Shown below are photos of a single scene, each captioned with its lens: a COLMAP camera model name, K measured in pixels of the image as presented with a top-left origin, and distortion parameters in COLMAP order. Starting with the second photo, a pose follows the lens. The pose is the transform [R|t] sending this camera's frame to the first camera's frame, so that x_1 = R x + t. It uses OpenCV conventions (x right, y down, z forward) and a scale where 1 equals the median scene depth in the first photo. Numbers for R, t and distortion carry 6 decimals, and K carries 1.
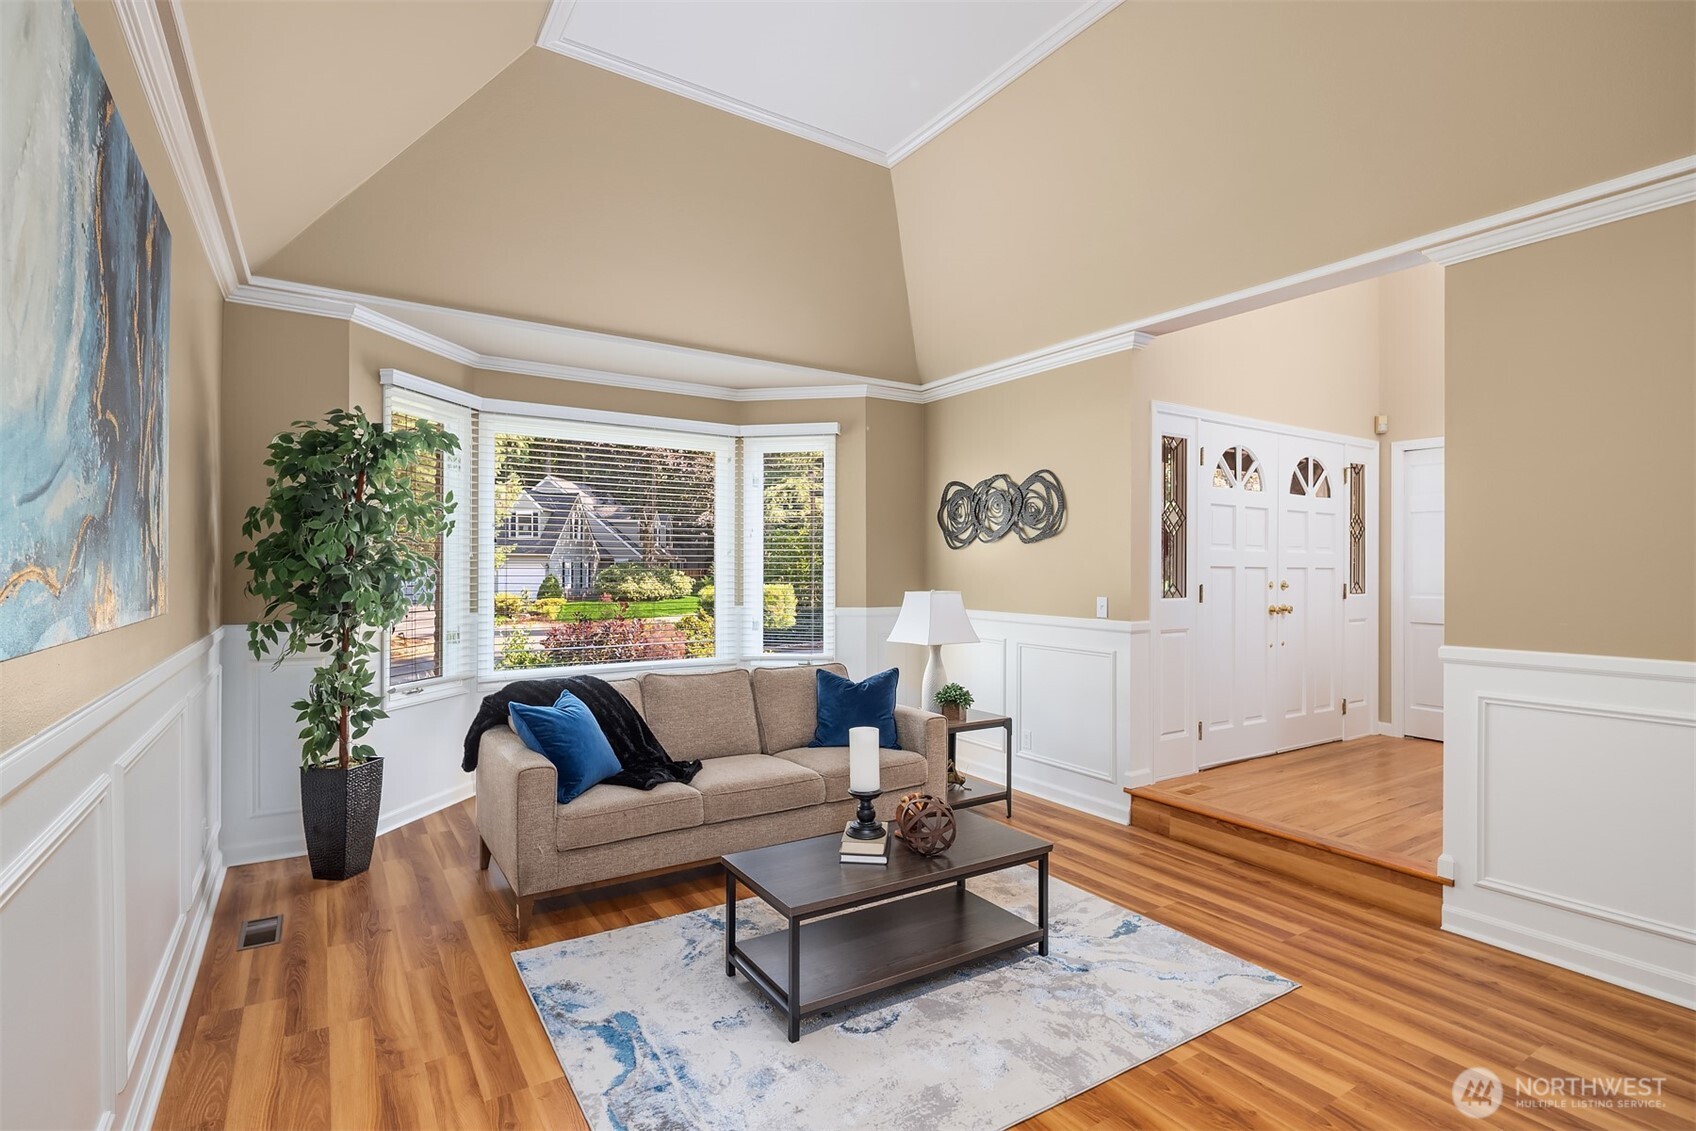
lens RADIAL K [[816.9, 0, 848.0], [0, 816.9, 565.5], [0, 0, 1]] dist [0.000830, -0.000192]
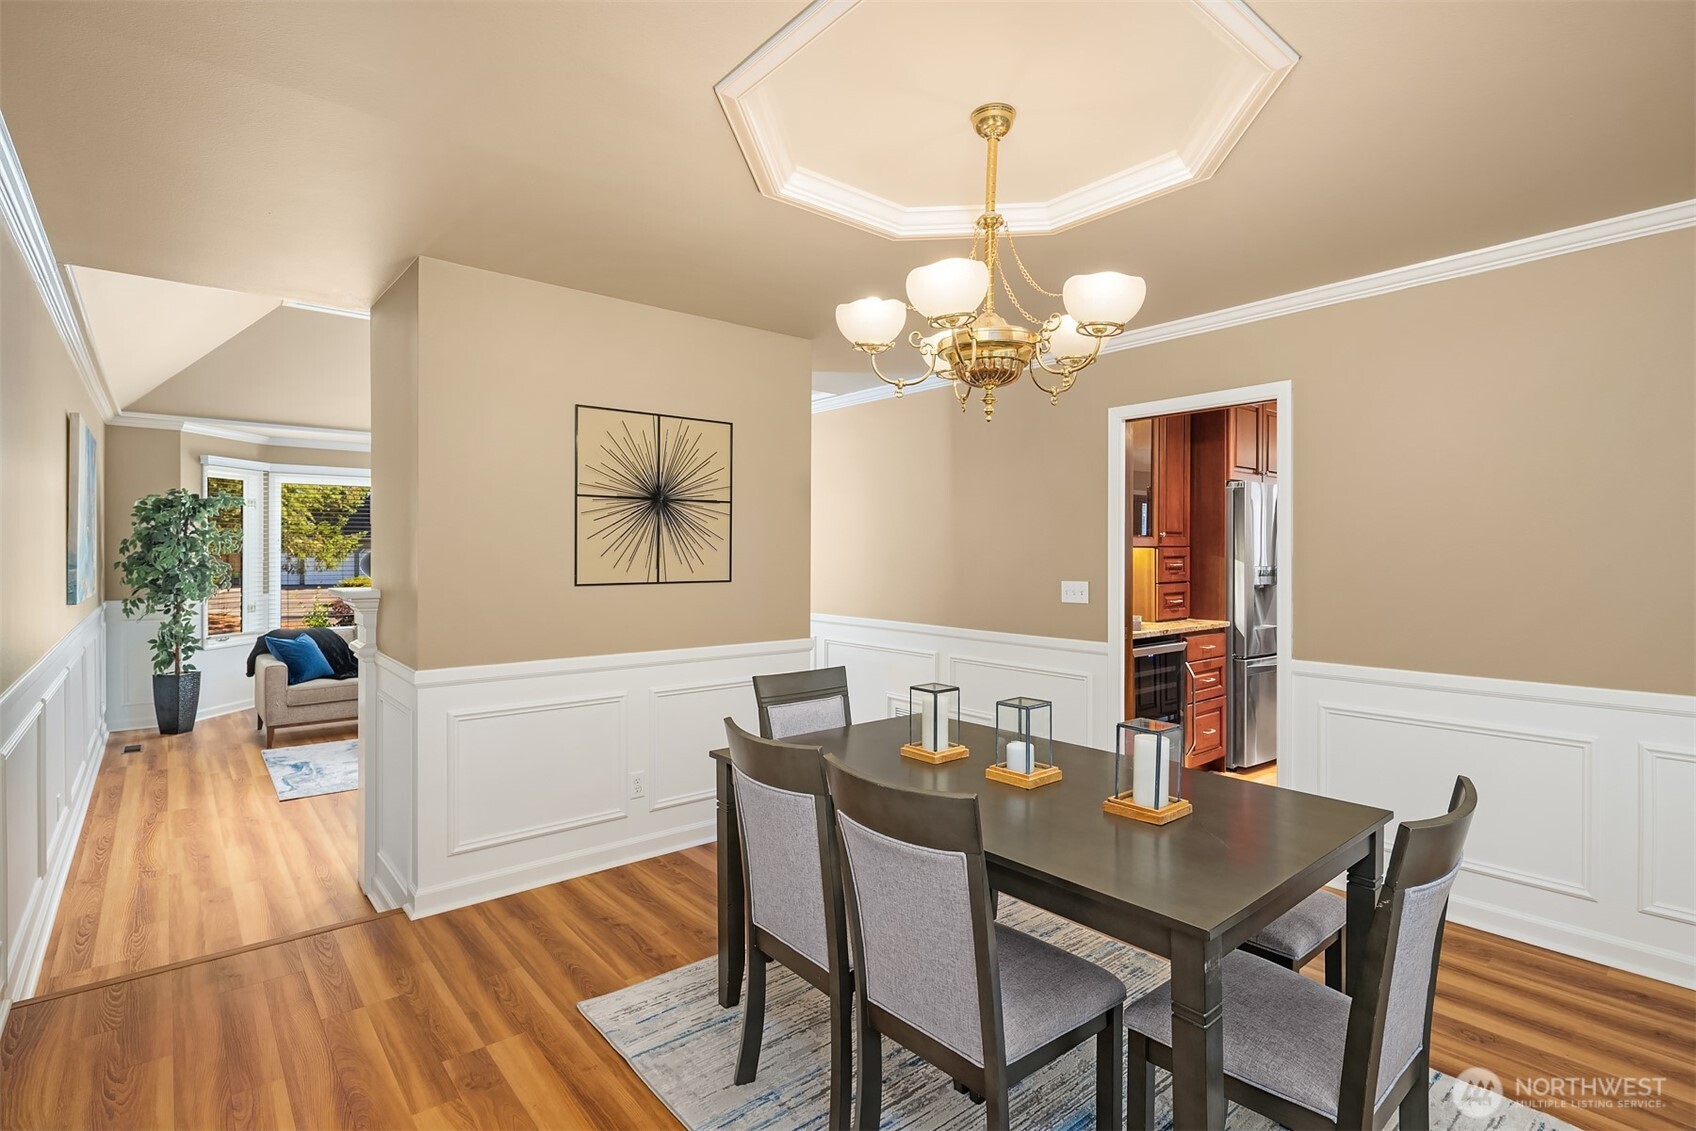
lens RADIAL K [[820.7, 0, 845.0], [0, 820.7, 554.3], [0, 0, 1]] dist [0.003840, -0.000319]
pose [[0.993045, -0.002590, 0.117707, 0.700280], [0.002072, 0.999988, 0.004522, -0.038818], [-0.117717, -0.004247, 0.993038, -1.082011]]
